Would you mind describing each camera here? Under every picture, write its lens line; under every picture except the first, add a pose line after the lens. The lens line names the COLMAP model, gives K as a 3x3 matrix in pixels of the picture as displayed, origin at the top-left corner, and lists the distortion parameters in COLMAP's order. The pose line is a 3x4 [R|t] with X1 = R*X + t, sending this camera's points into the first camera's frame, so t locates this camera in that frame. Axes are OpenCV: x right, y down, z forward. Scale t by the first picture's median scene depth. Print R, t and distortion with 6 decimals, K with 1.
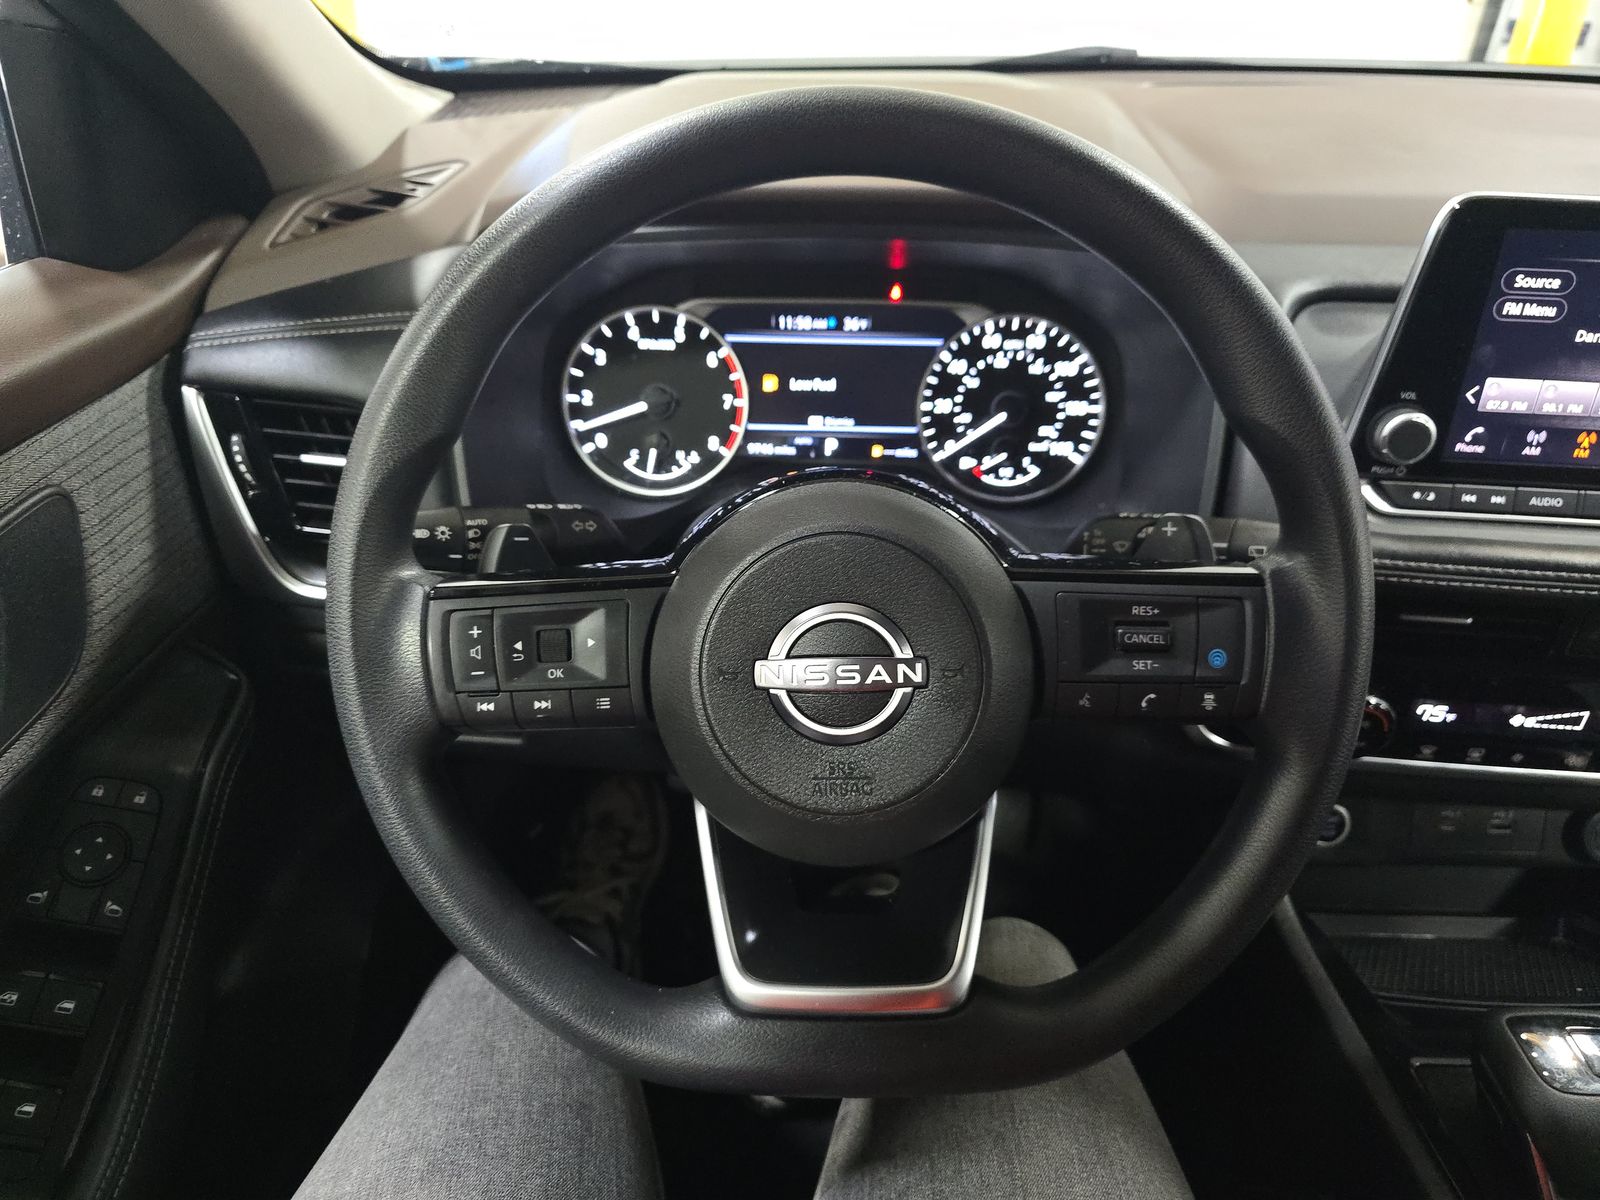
lens RADIAL K [[1075.1, 0, 800.0], [0, 1075.1, 600.0], [0, 0, 1]] dist [0.048656, -0.072839]
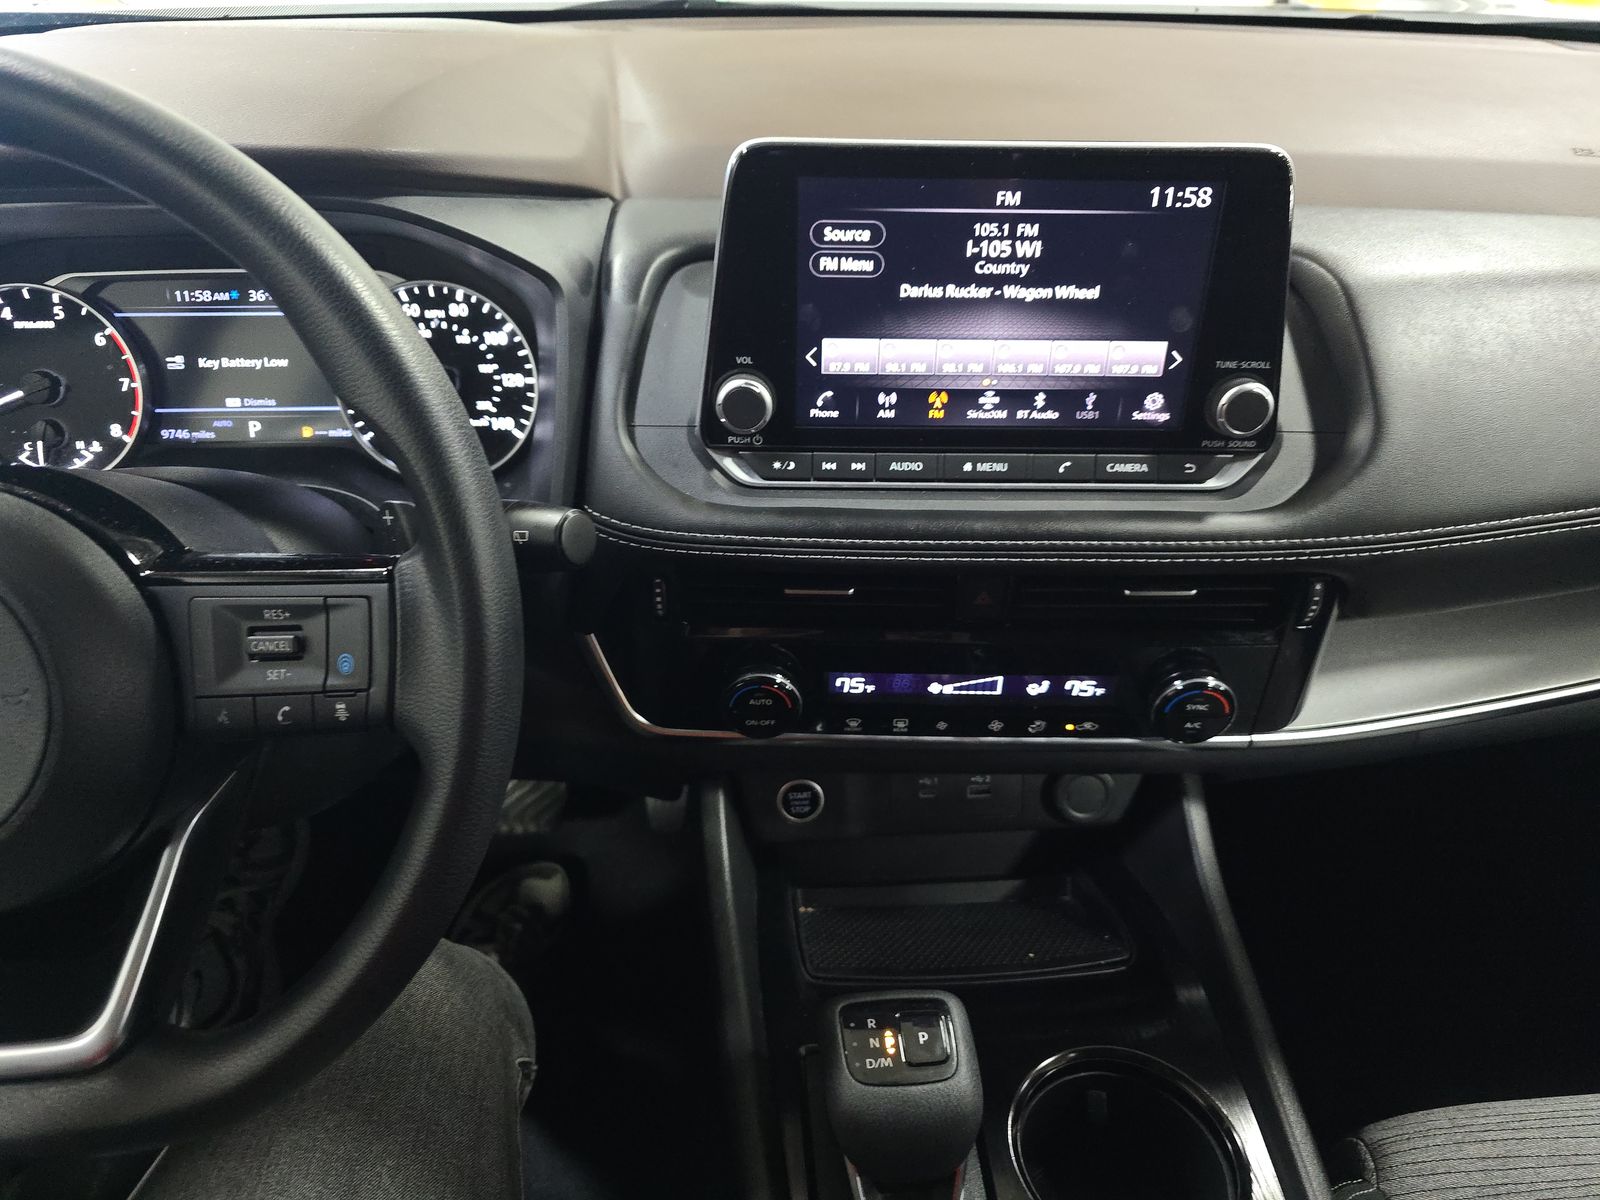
lens RADIAL K [[1052.6, 0, 800.0], [0, 1052.6, 600.0], [0, 0, 1]] dist [0.044402, -0.054656]
pose [[0.996336, -0.048613, 0.070367, 0.436231], [0.045969, 0.998192, 0.038722, -0.010208], [-0.072122, -0.035346, 0.996769, 0.054809]]
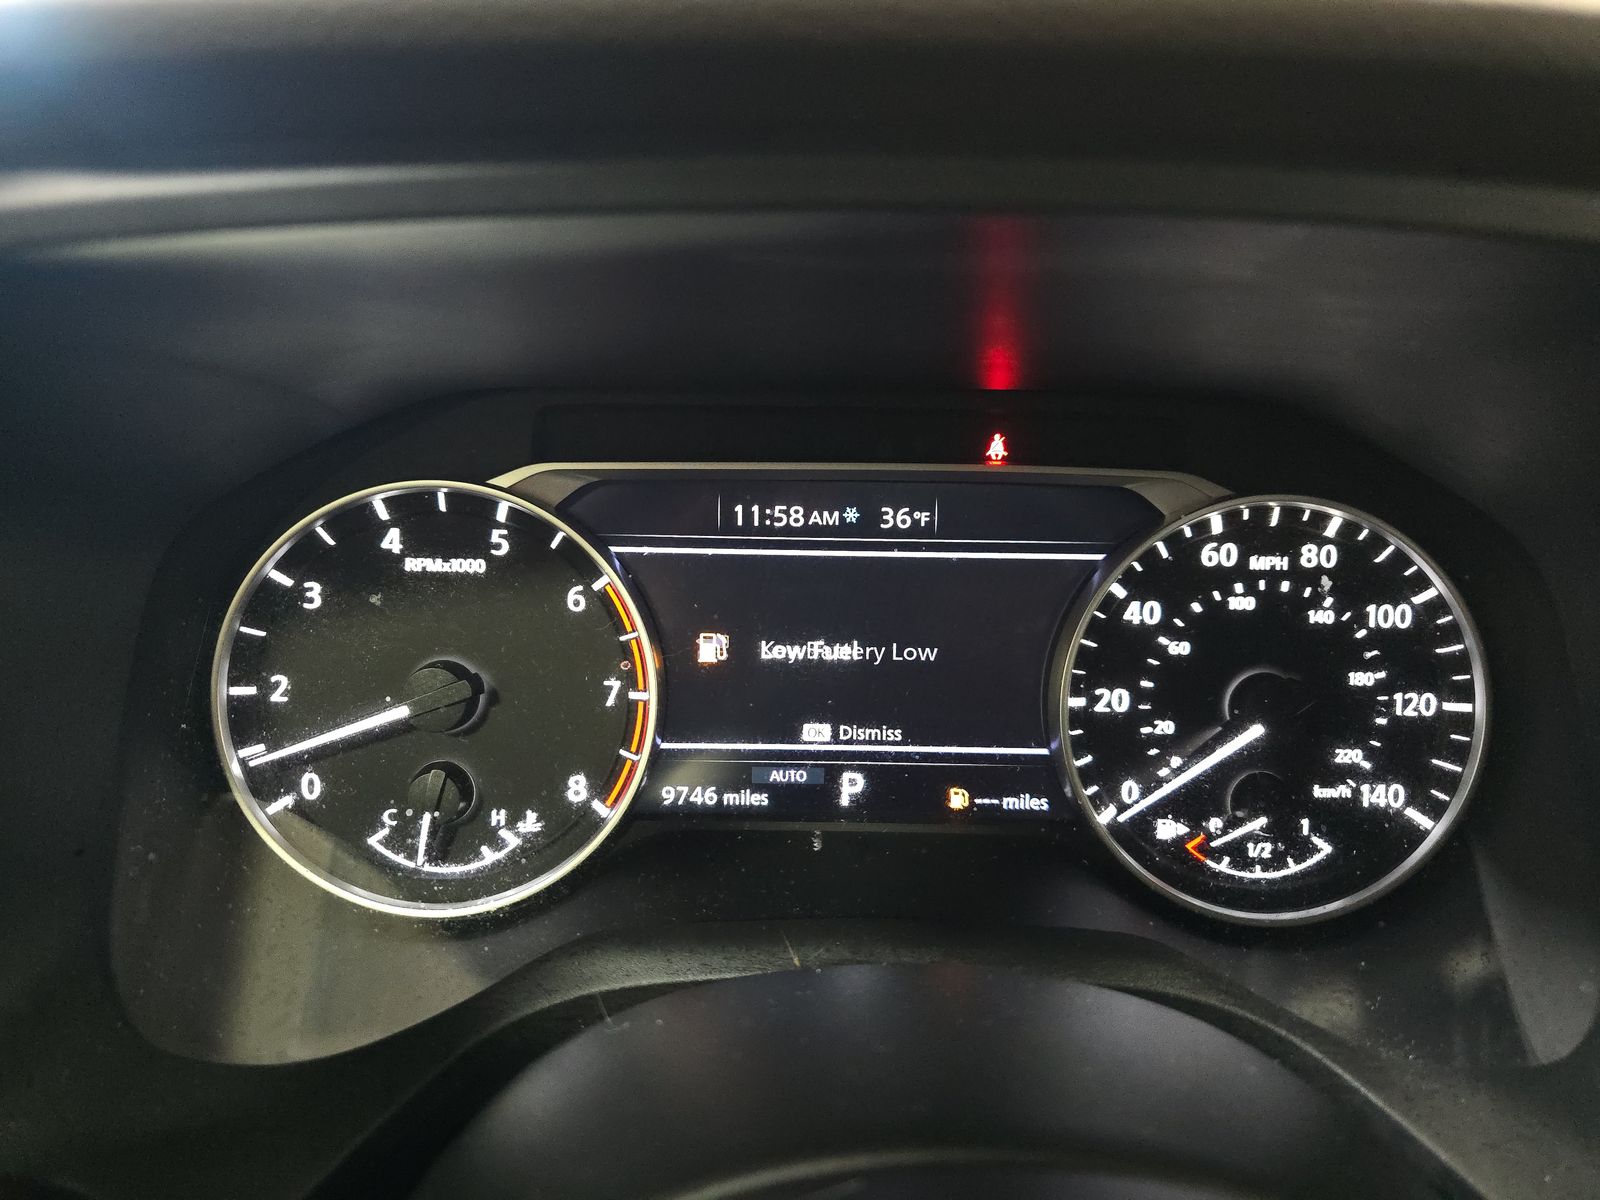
lens RADIAL K [[1052.6, 0, 800.0], [0, 1052.6, 600.0], [0, 0, 1]] dist [0.044402, -0.054656]
pose [[0.999699, -0.005075, 0.024018, -0.002039], [0.008777, 0.987617, -0.156639, -0.155983], [-0.022926, 0.156802, 0.987364, 0.583499]]
